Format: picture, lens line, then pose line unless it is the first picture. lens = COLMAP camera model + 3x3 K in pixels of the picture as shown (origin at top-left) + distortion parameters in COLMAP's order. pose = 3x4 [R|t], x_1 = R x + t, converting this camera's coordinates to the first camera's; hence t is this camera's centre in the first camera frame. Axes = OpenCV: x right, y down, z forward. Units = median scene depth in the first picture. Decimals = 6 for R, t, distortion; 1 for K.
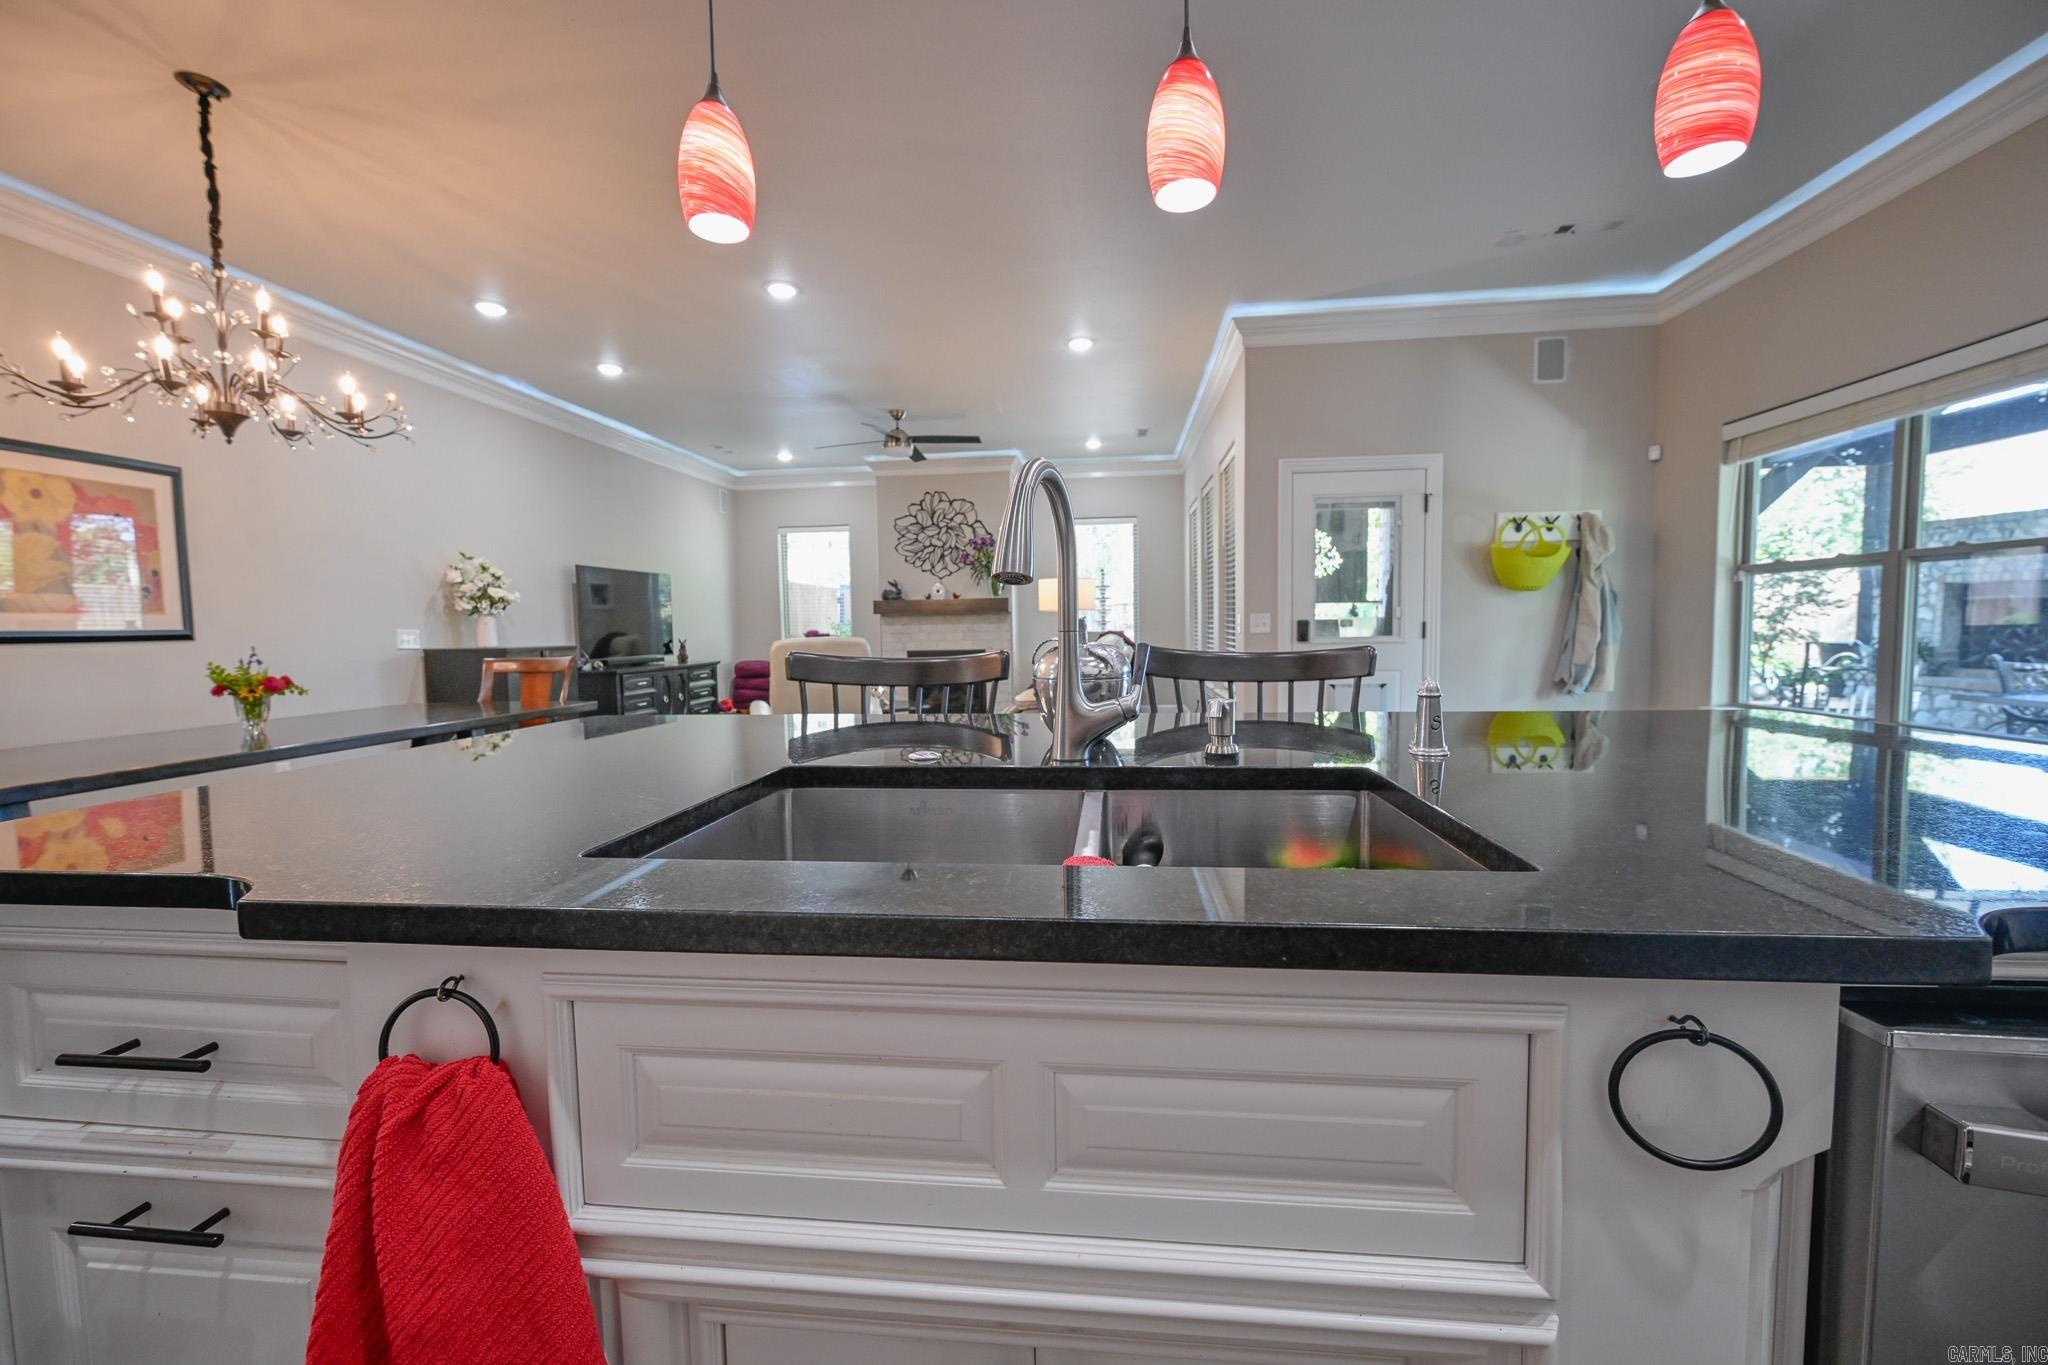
lens RADIAL K [[796.0, 0, 1024.0], [0, 796.0, 682.5], [0, 0, 1]] dist [-0.001300, -0.000396]
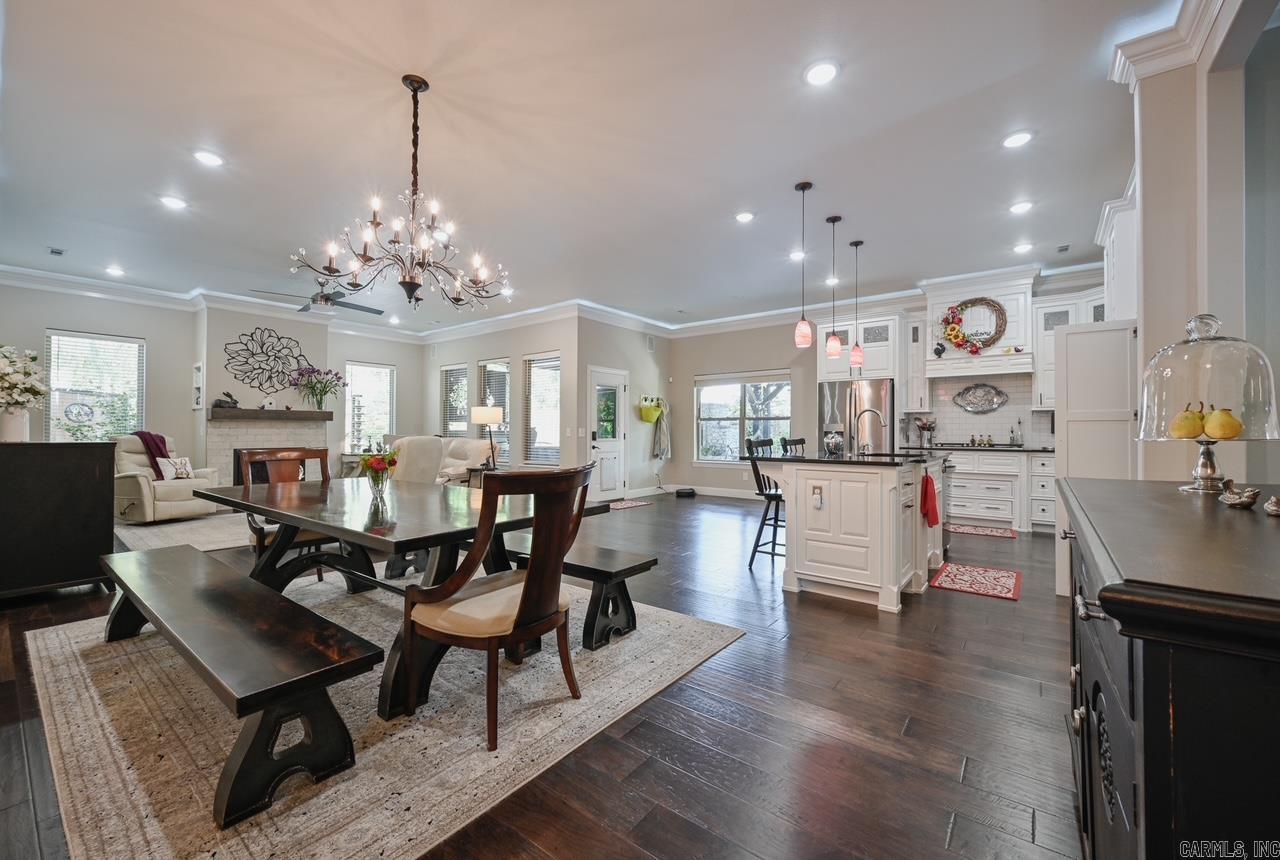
lens RADIAL K [[510.4, 0, 640.0], [0, 510.4, 430.0], [0, 0, 1]] dist [-0.002946, -0.000098]
pose [[0.531039, 0.023951, 0.847009, -0.810719], [0.047542, 0.997184, -0.058005, 0.011665], [-0.846013, 0.071071, 0.528405, 0.062245]]
